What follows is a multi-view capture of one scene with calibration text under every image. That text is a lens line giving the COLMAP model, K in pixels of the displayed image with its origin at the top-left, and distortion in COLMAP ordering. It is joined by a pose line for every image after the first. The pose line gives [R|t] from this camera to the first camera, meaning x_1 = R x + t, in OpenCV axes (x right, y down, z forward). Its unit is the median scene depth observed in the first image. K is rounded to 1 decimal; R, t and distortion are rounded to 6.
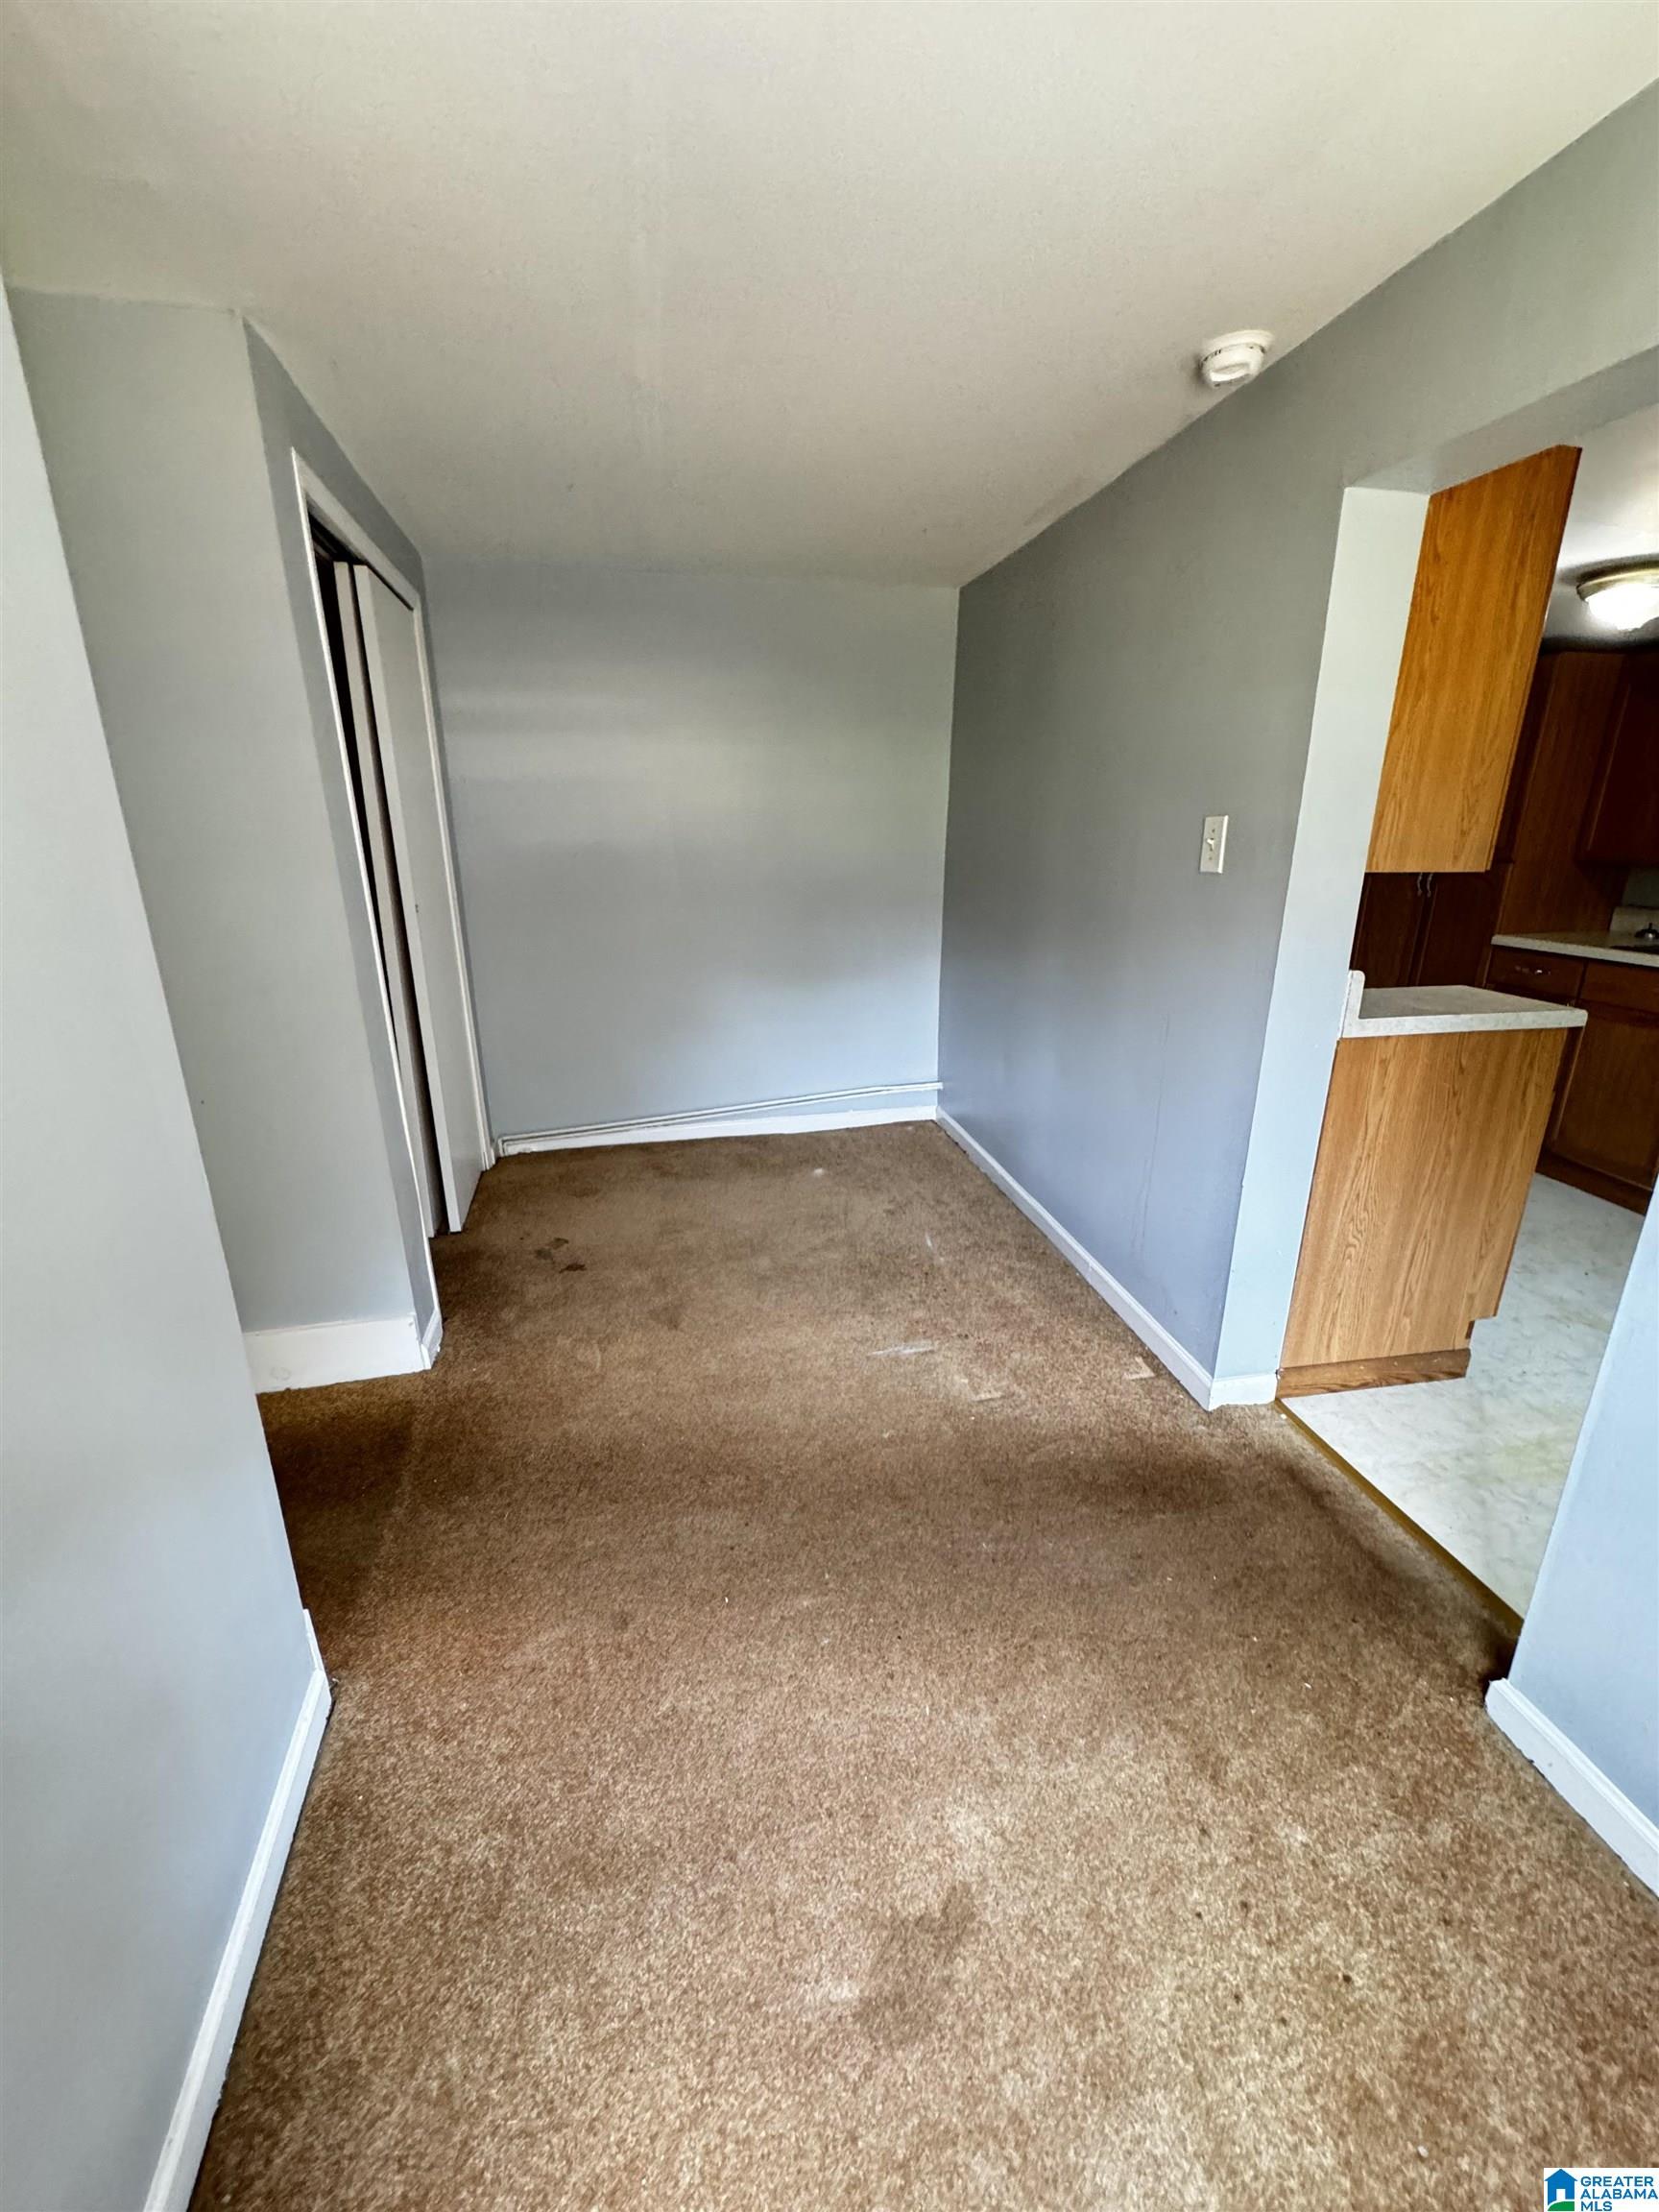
lens RADIAL K [[878.4, 0, 830.0], [0, 878.4, 1100.2], [0, 0, 1]] dist [0.003456, 0.000113]
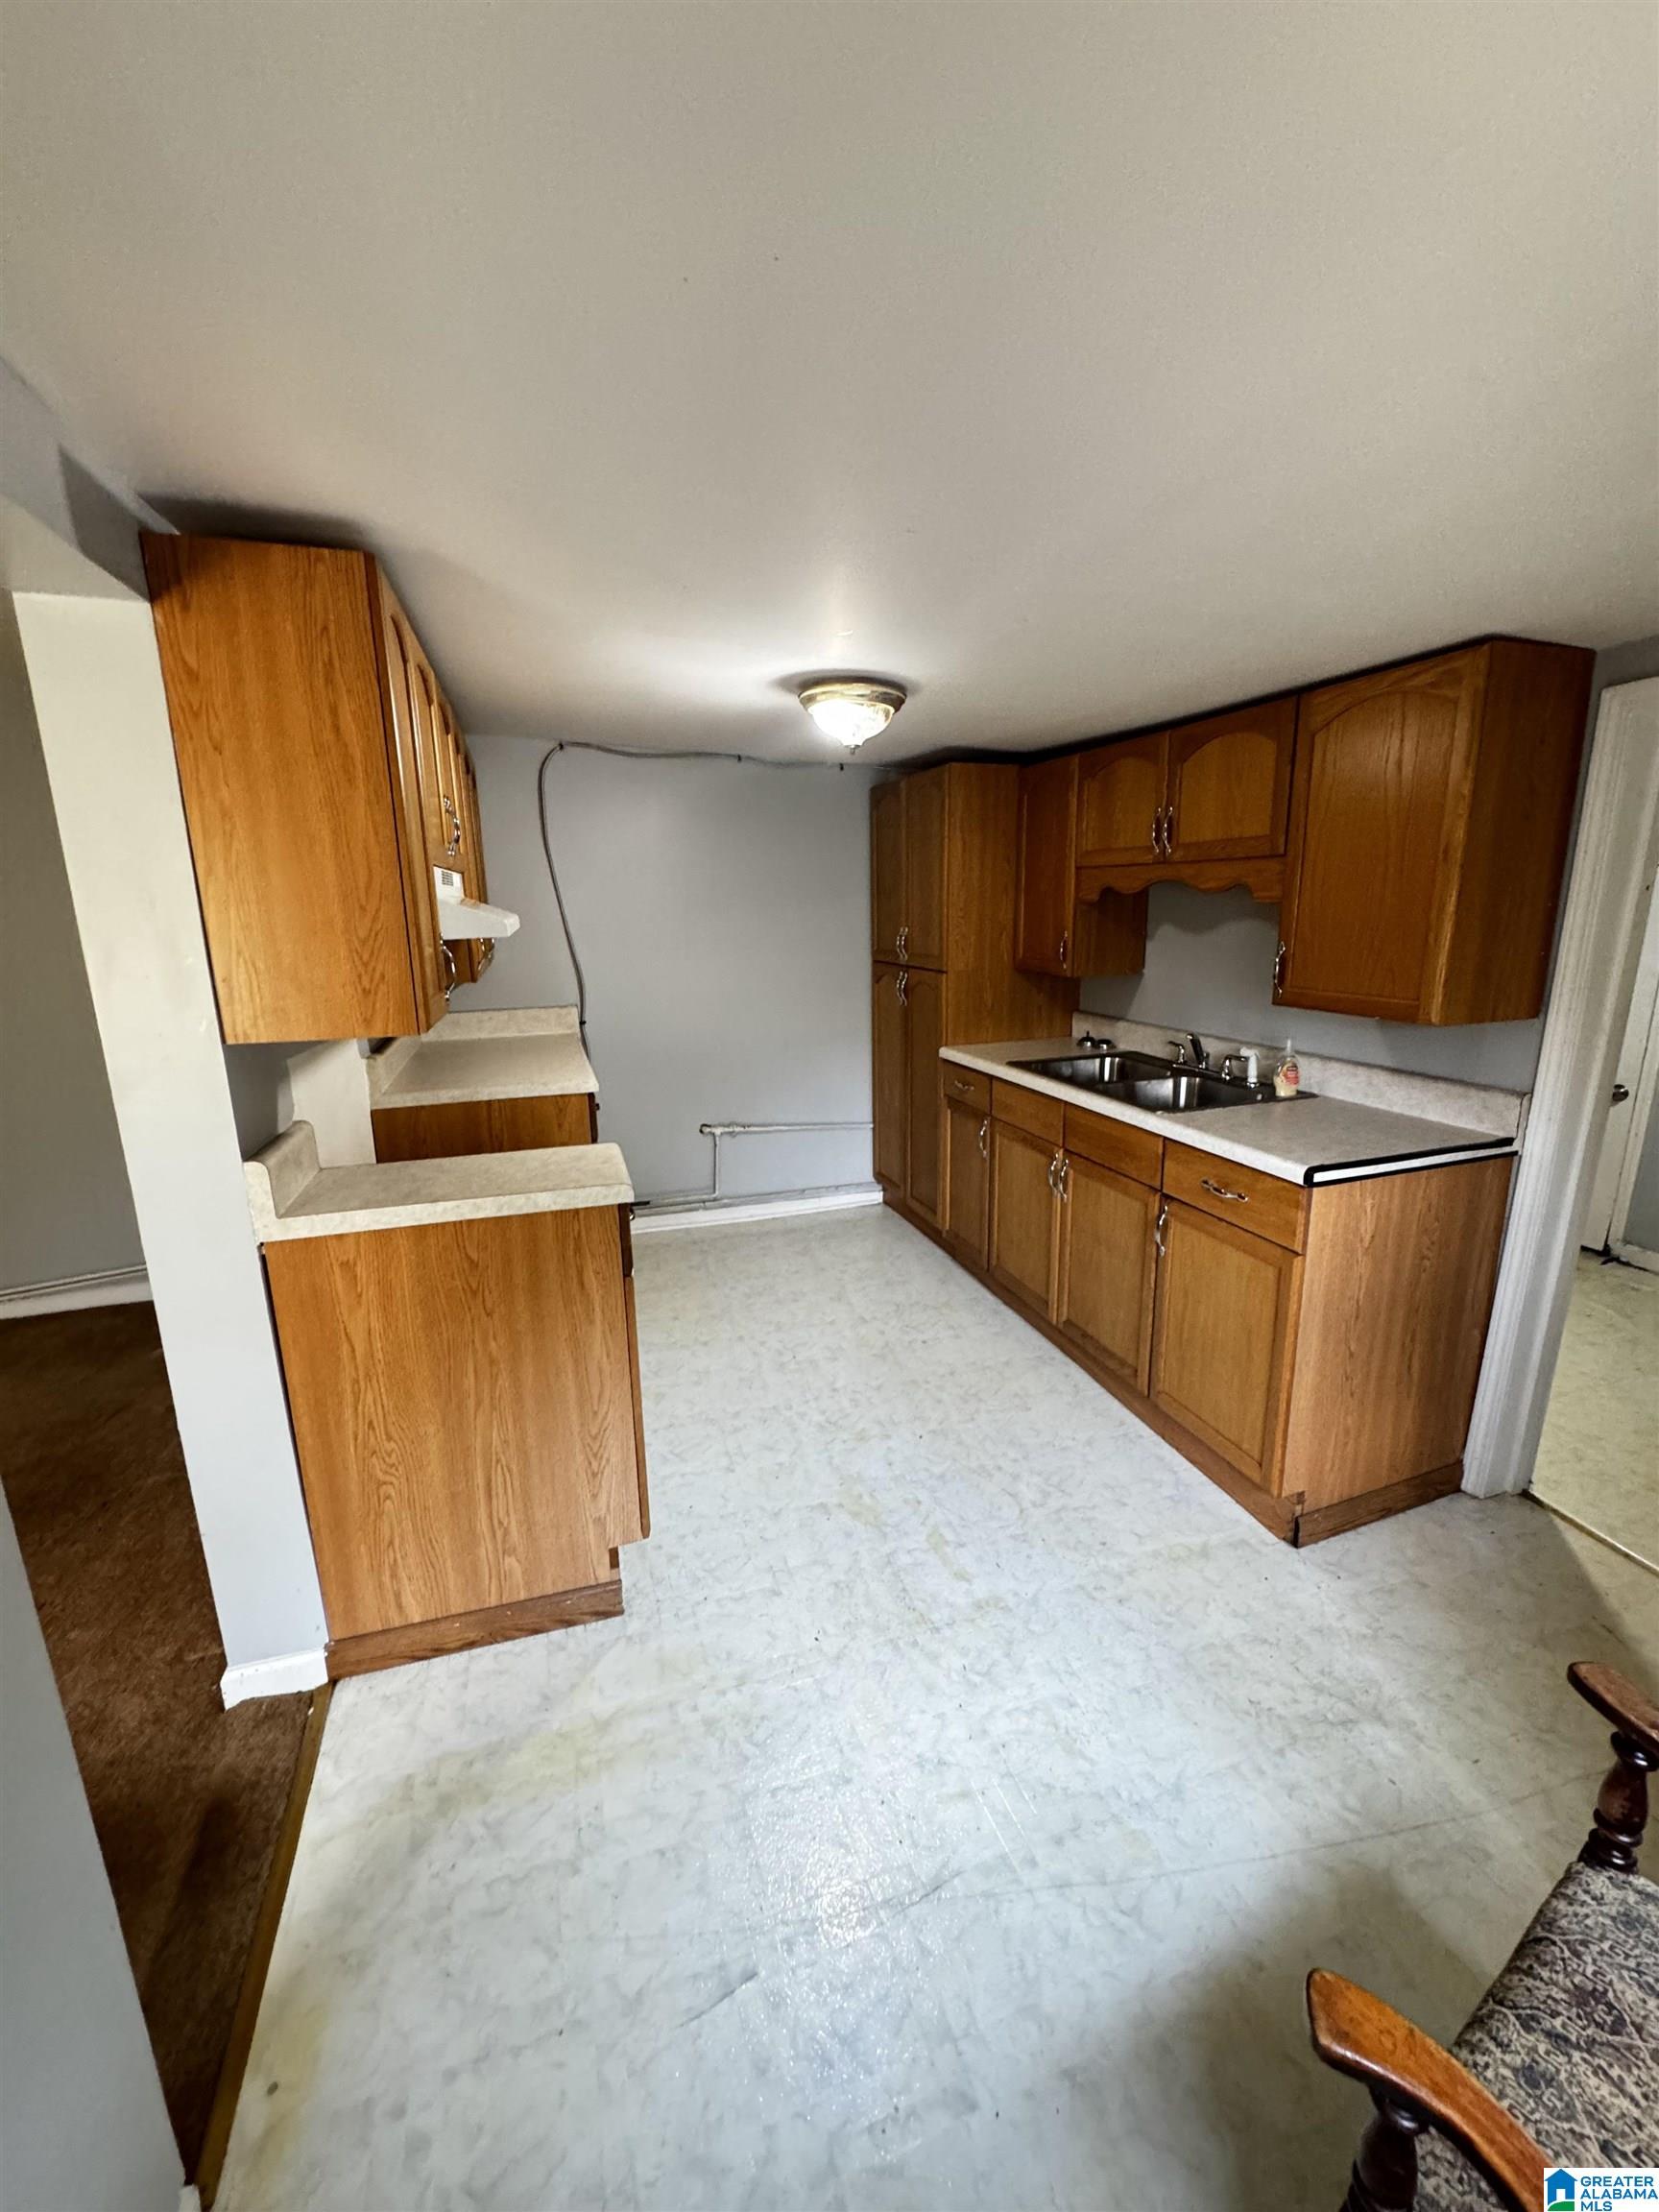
lens RADIAL K [[878.4, 0, 829.7], [0, 878.4, 1107.3], [0, 0, 1]] dist [0.003456, 0.000113]
pose [[0.995042, -0.040229, 0.090960, 0.909342], [0.047152, 0.996046, -0.075291, -0.096240], [-0.087571, 0.079207, 0.993004, 0.127121]]
